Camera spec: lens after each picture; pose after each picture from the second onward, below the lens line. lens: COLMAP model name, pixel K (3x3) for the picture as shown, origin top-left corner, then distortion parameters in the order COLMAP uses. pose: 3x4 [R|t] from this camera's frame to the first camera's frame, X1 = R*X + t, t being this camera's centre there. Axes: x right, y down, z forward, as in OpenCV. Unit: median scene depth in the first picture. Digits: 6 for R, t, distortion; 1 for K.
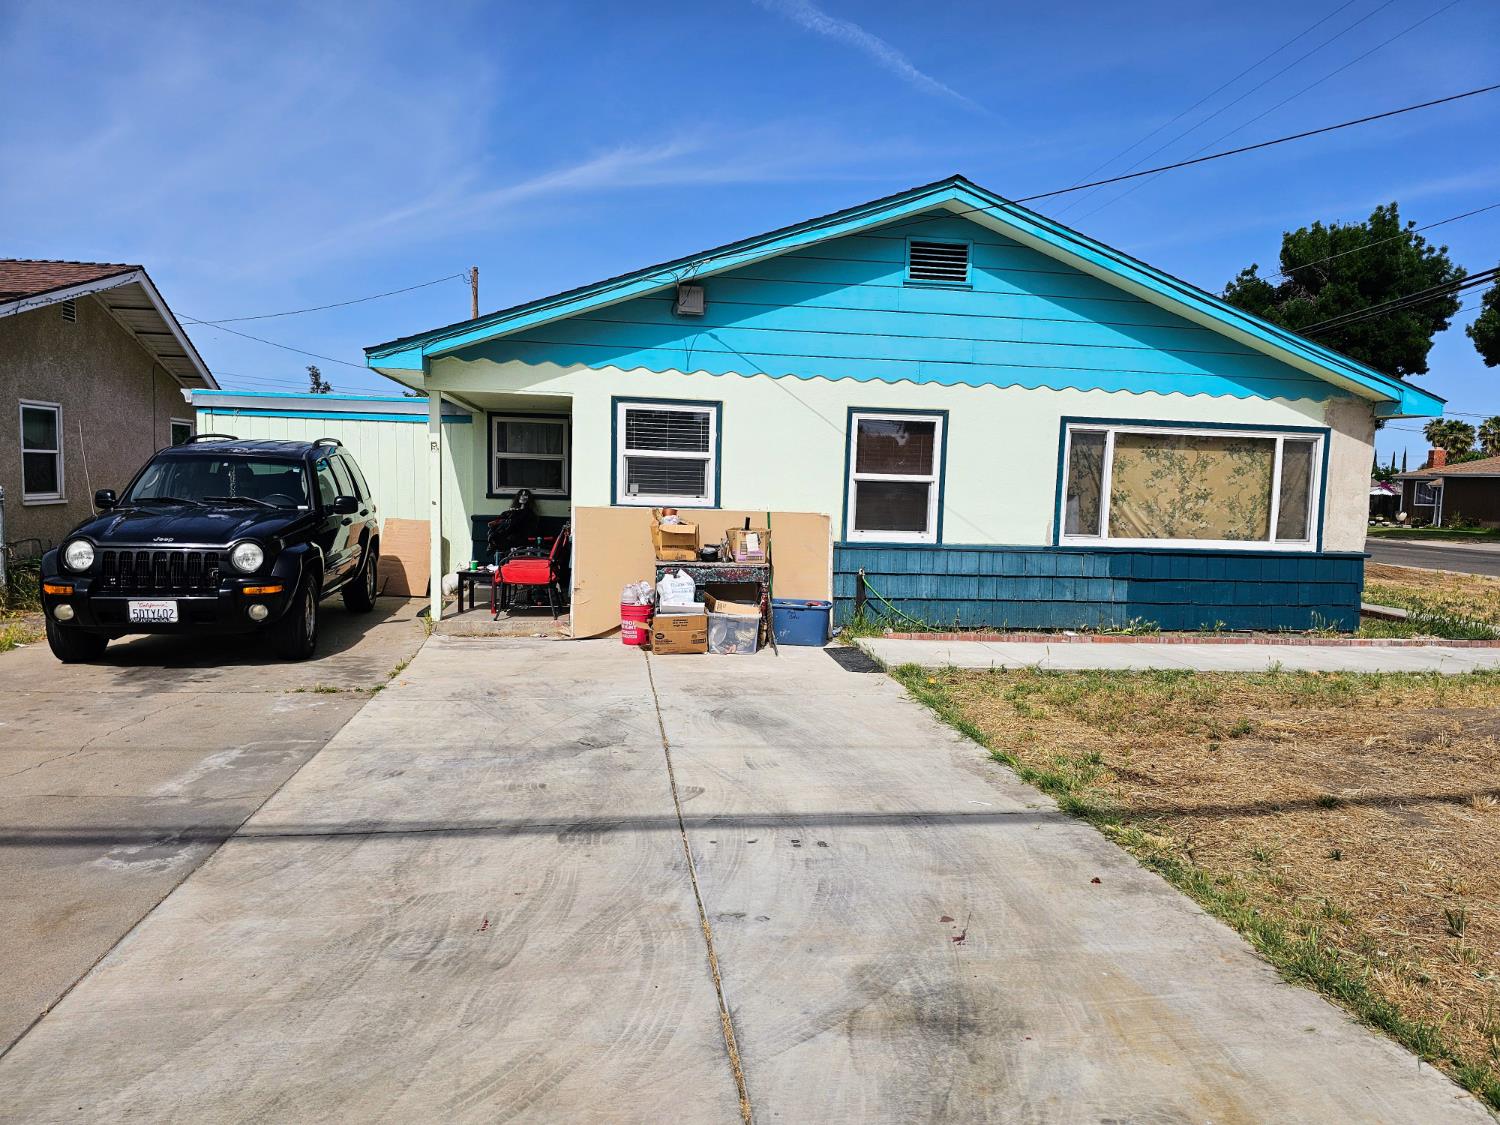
lens RADIAL K [[1022.5, 0, 751.2], [0, 1022.5, 558.1], [0, 0, 1]] dist [0.057953, -0.058067]
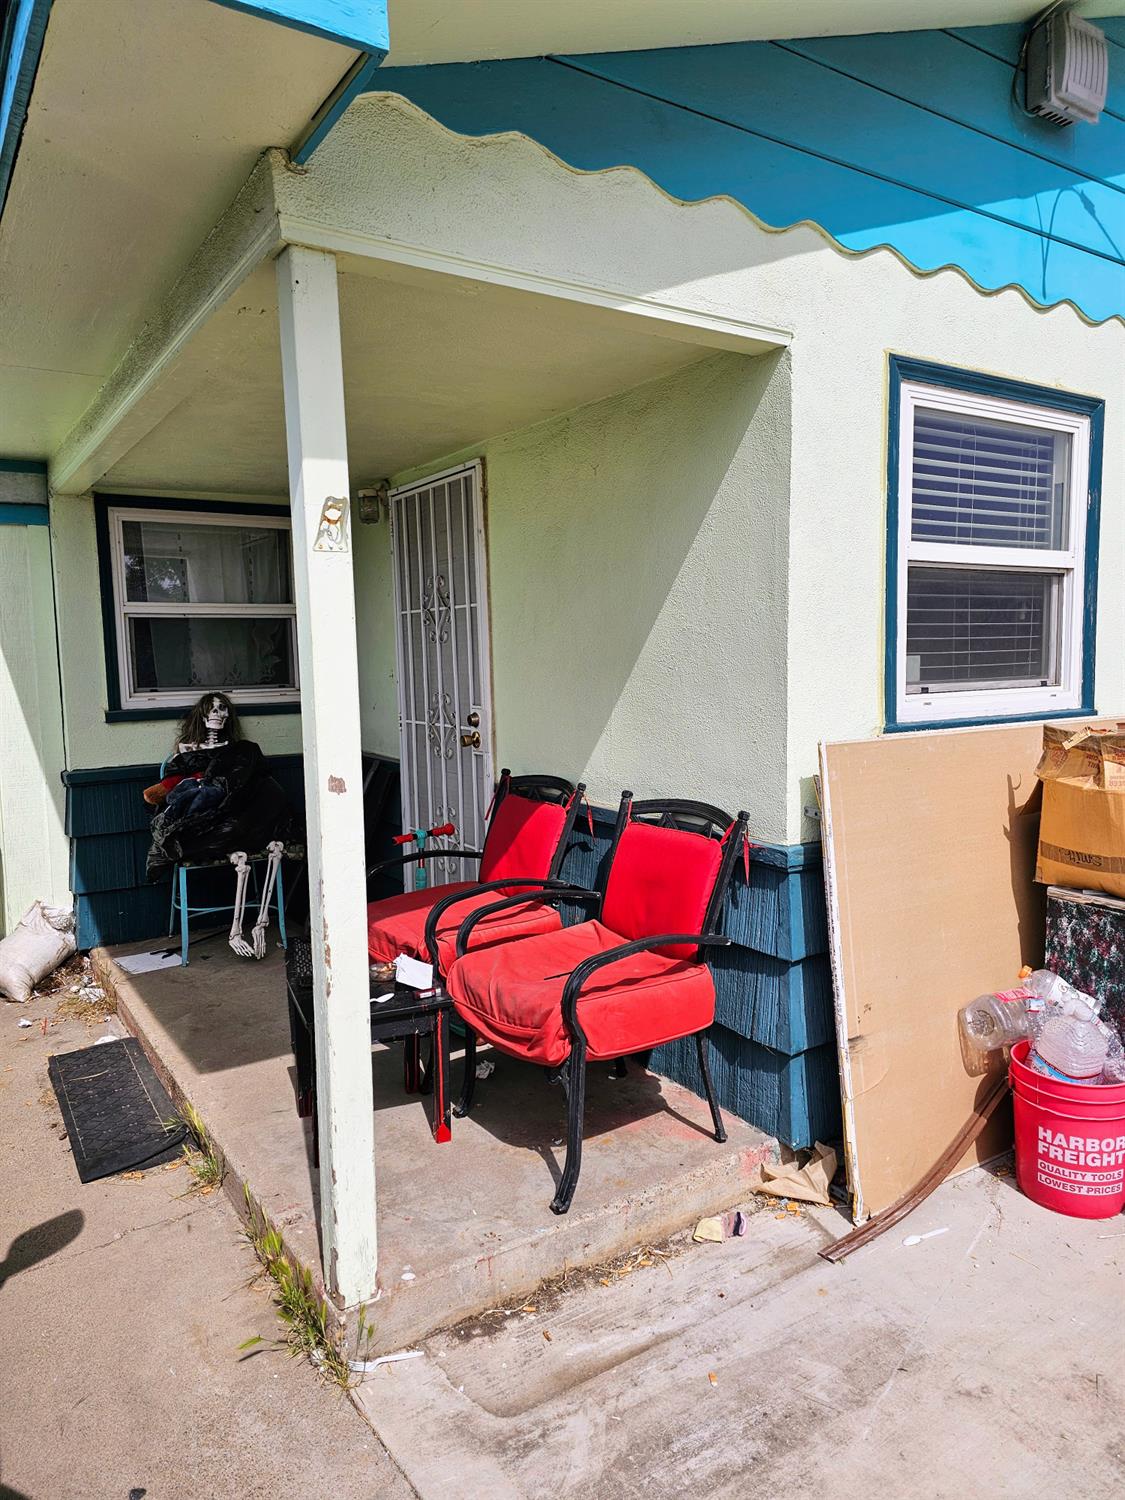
lens RADIAL K [[1022.5, 0, 542.4], [0, 1022.5, 724.4], [0, 0, 1]] dist [0.057953, -0.058067]
pose [[0.908344, -0.075935, 0.411271, -0.346352], [0.079275, 0.996813, 0.008958, -0.062844], [-0.410641, 0.024467, 0.911469, 0.757952]]
